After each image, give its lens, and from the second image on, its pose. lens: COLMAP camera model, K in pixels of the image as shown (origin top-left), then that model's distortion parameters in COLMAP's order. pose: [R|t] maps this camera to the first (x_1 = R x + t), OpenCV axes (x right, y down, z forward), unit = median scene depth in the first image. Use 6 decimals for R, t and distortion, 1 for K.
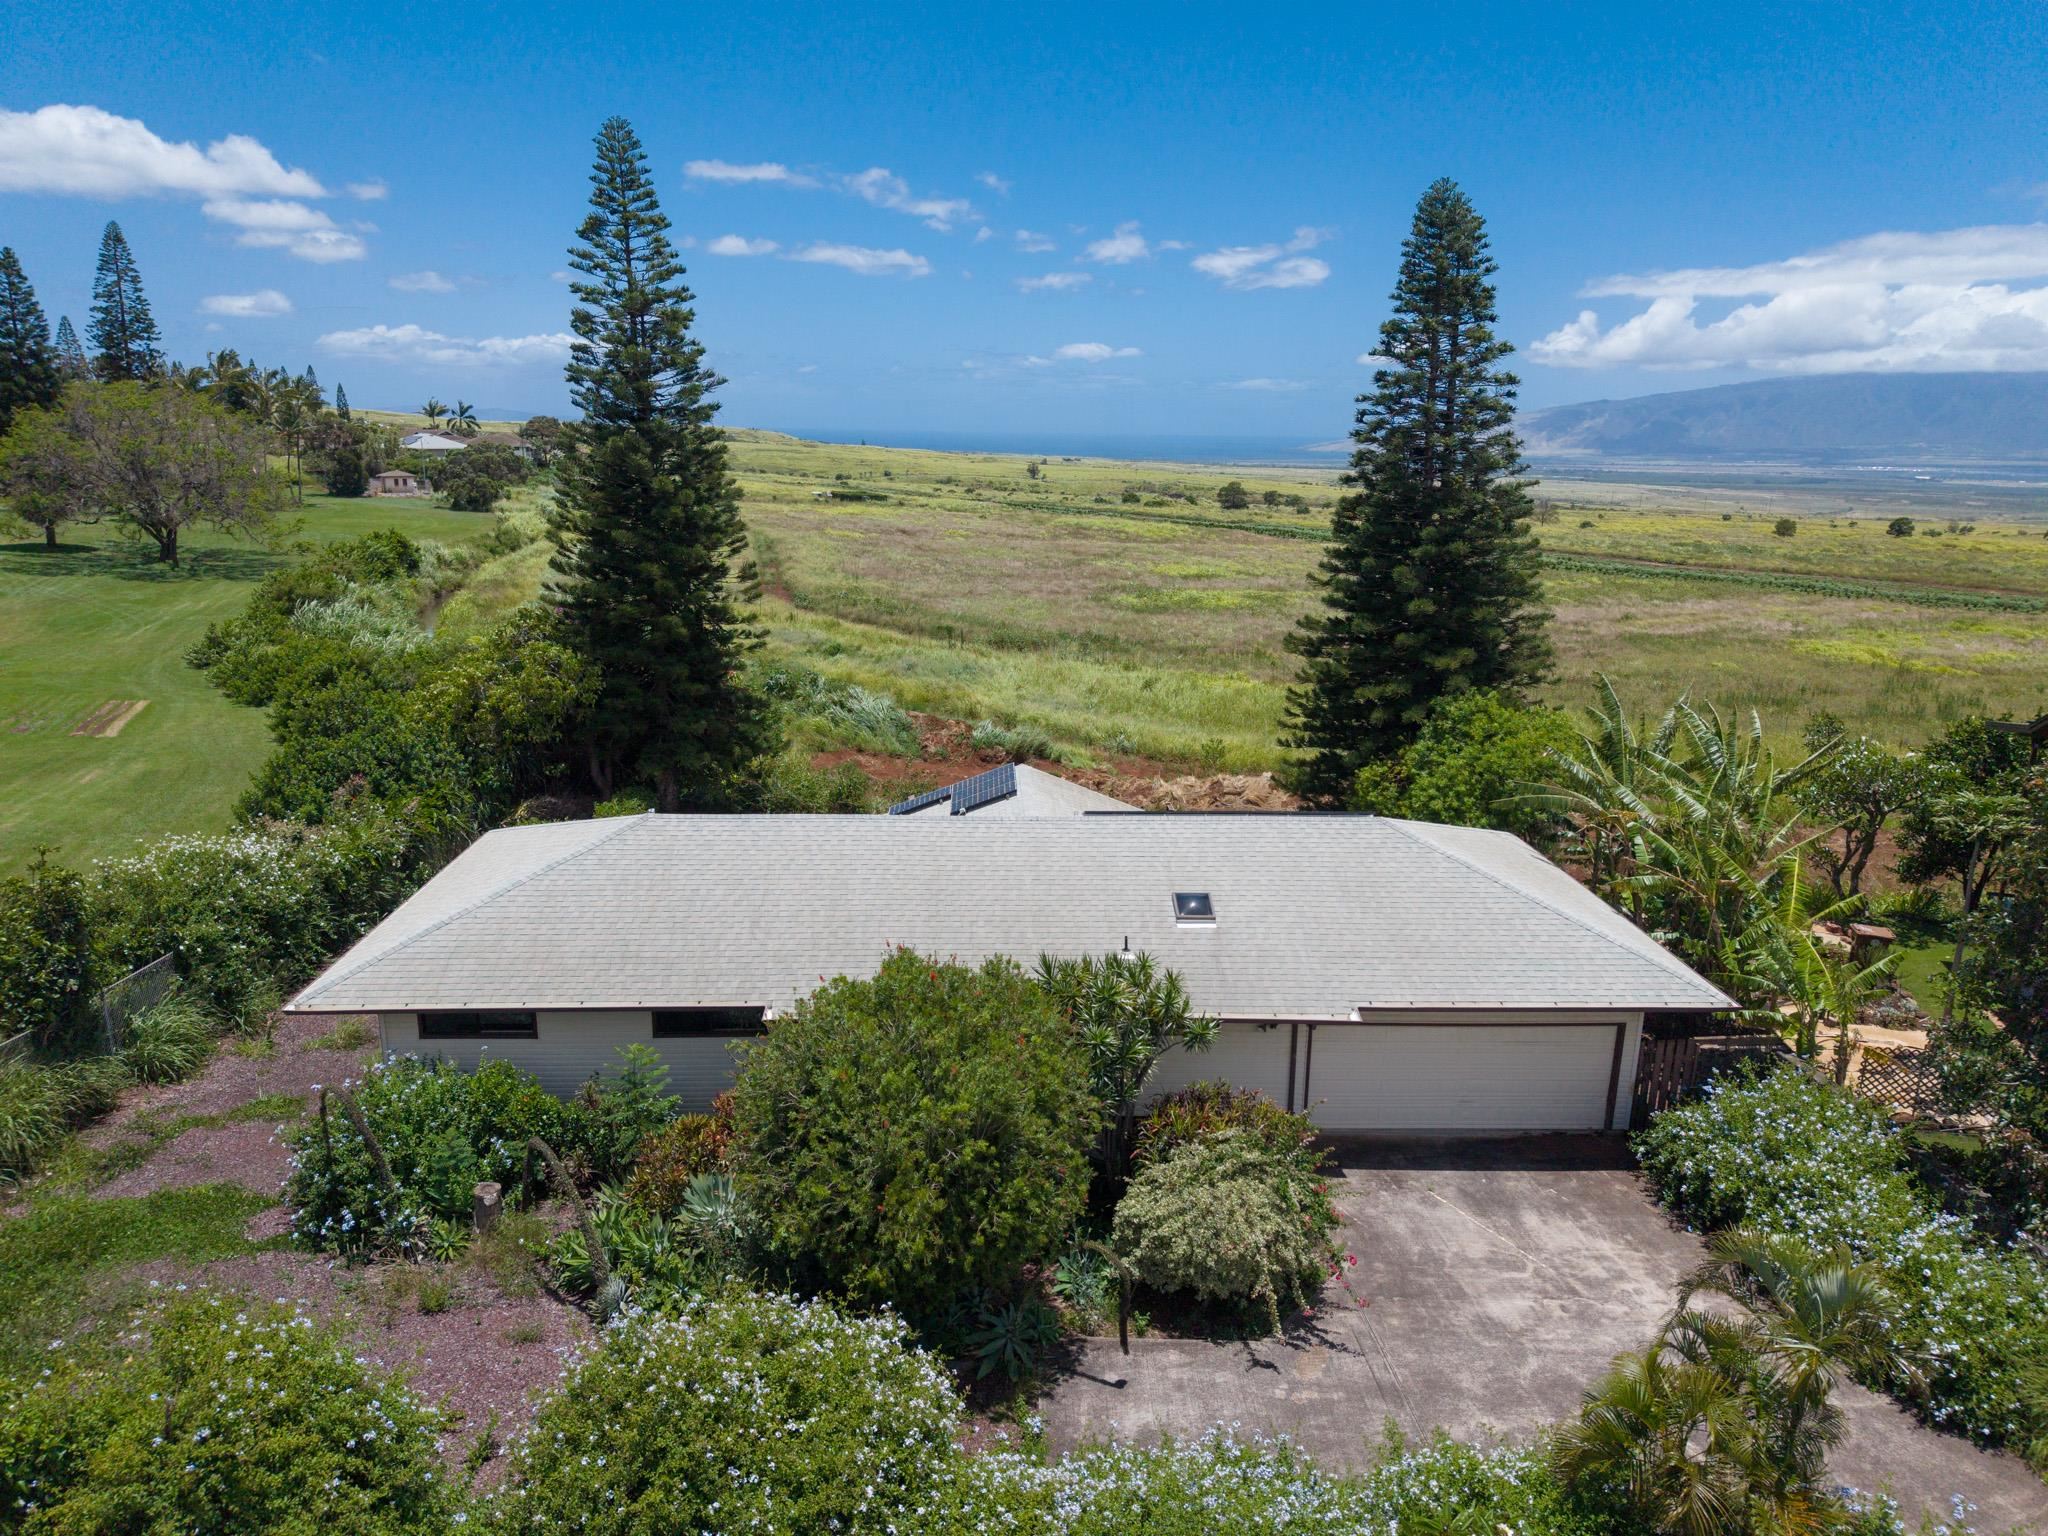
lens RADIAL K [[1386.8, 0, 1015.5], [0, 1386.8, 760.3], [0, 0, 1]] dist [0.005287, -0.001932]
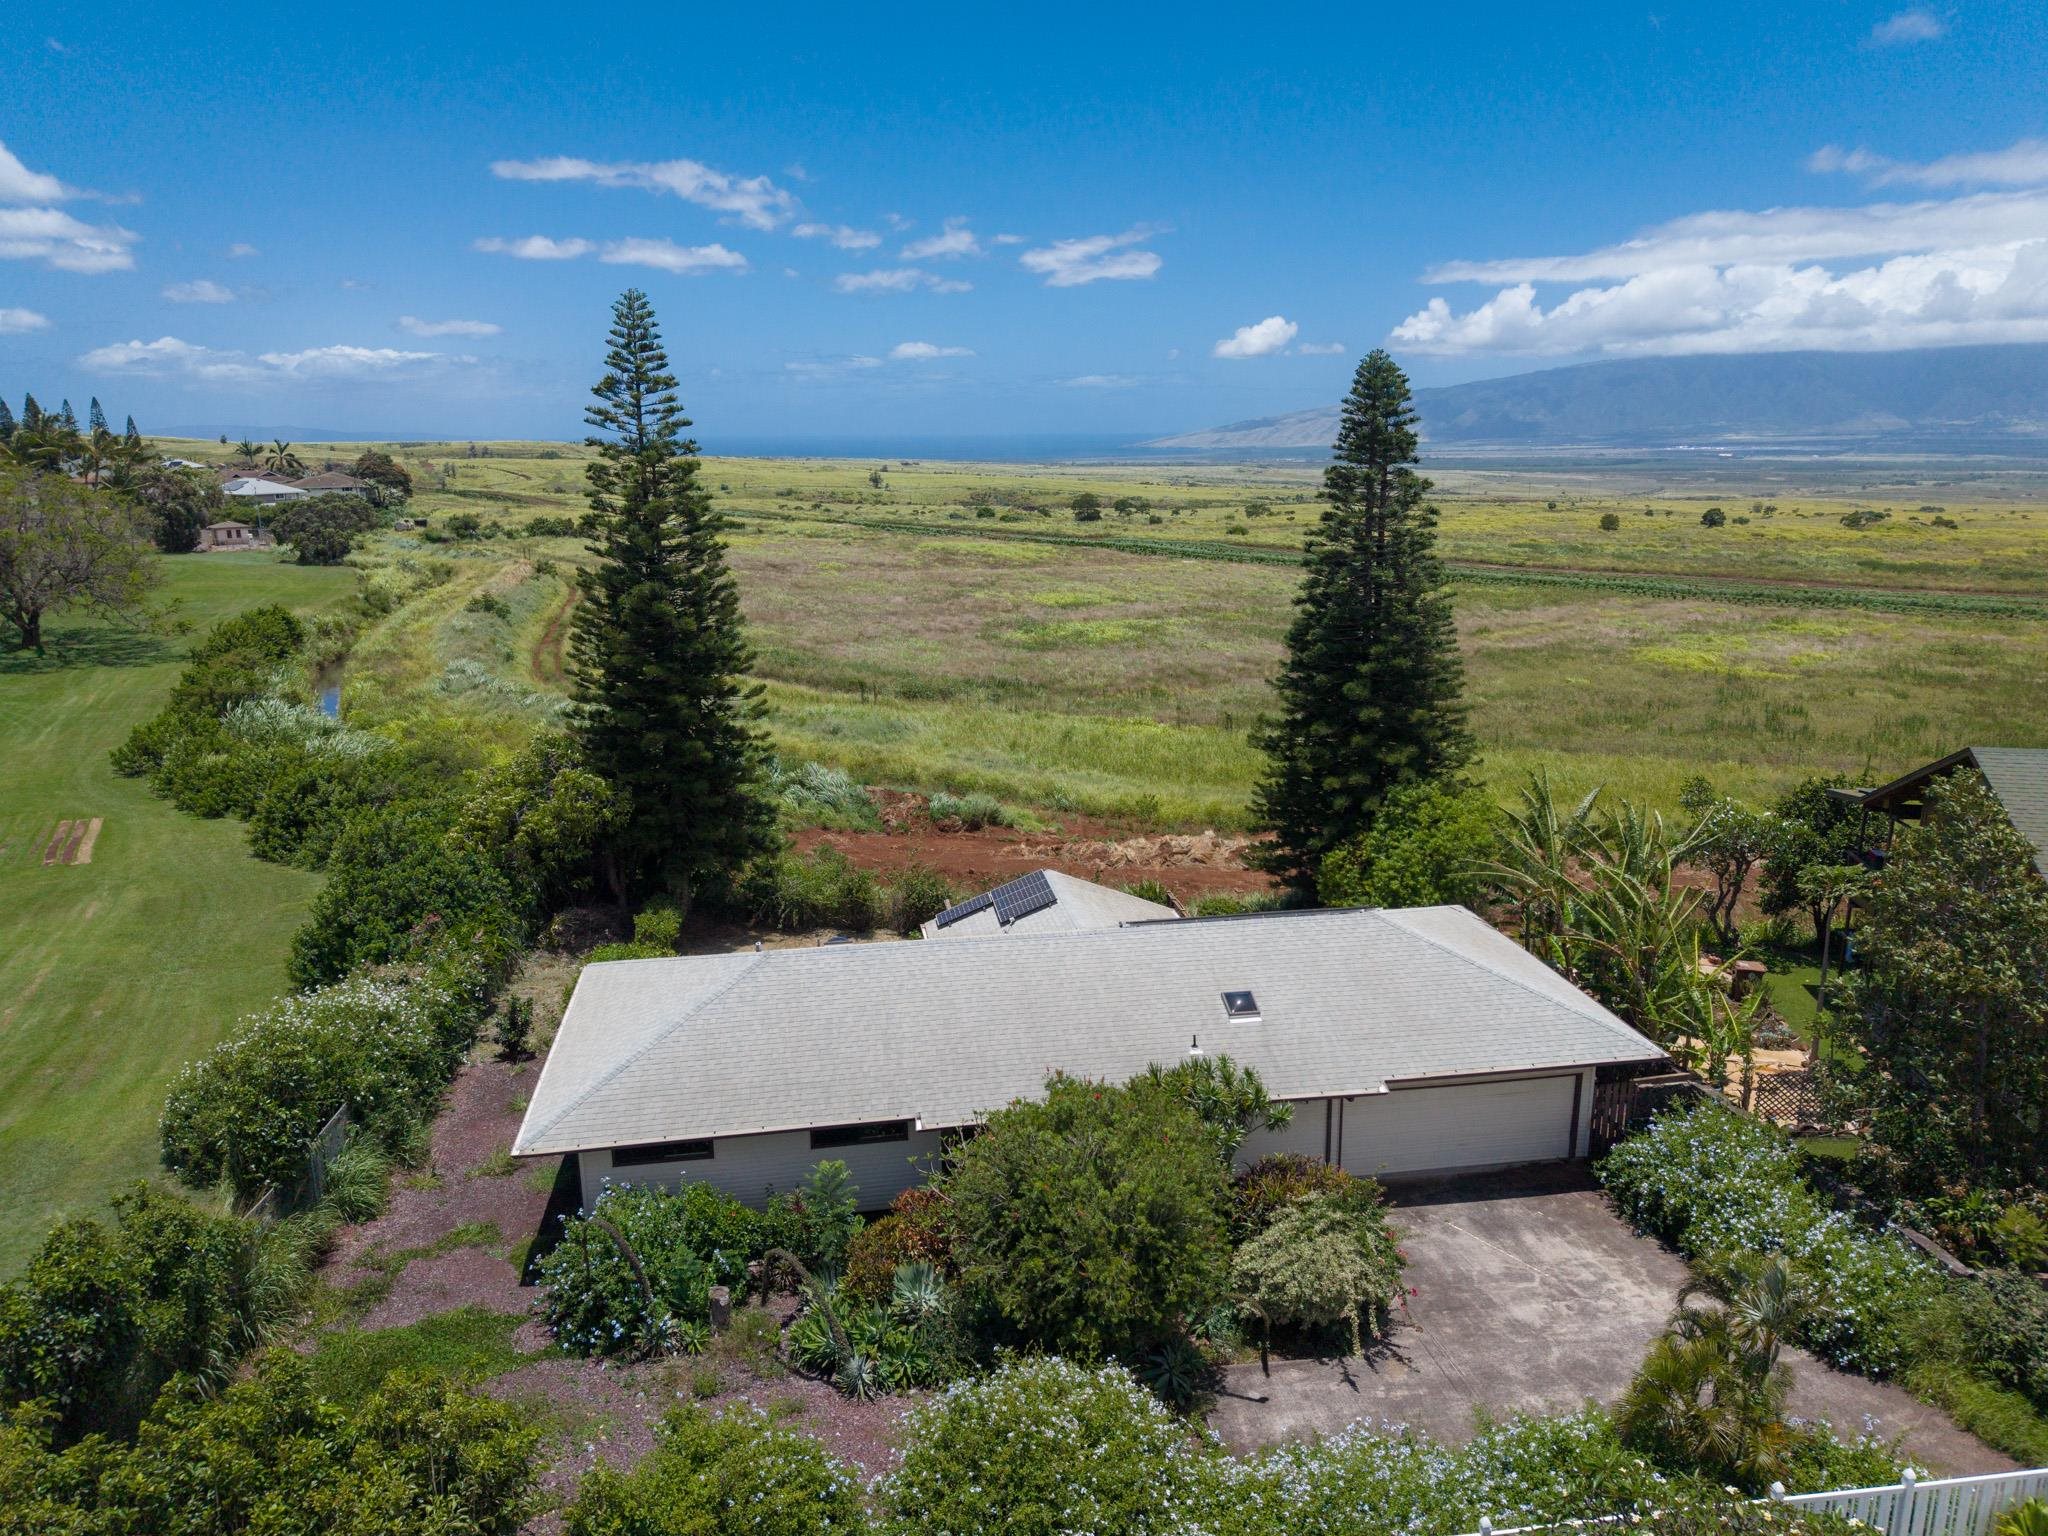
lens RADIAL K [[1421.9, 0, 1024.0], [0, 1421.9, 768.0], [0, 0, 1]] dist [0.007016, -0.001556]
pose [[0.992318, -0.051892, 0.112301, -0.175091], [0.051839, 0.998650, 0.003396, -0.106219], [-0.112325, 0.002452, 0.993668, -0.204956]]
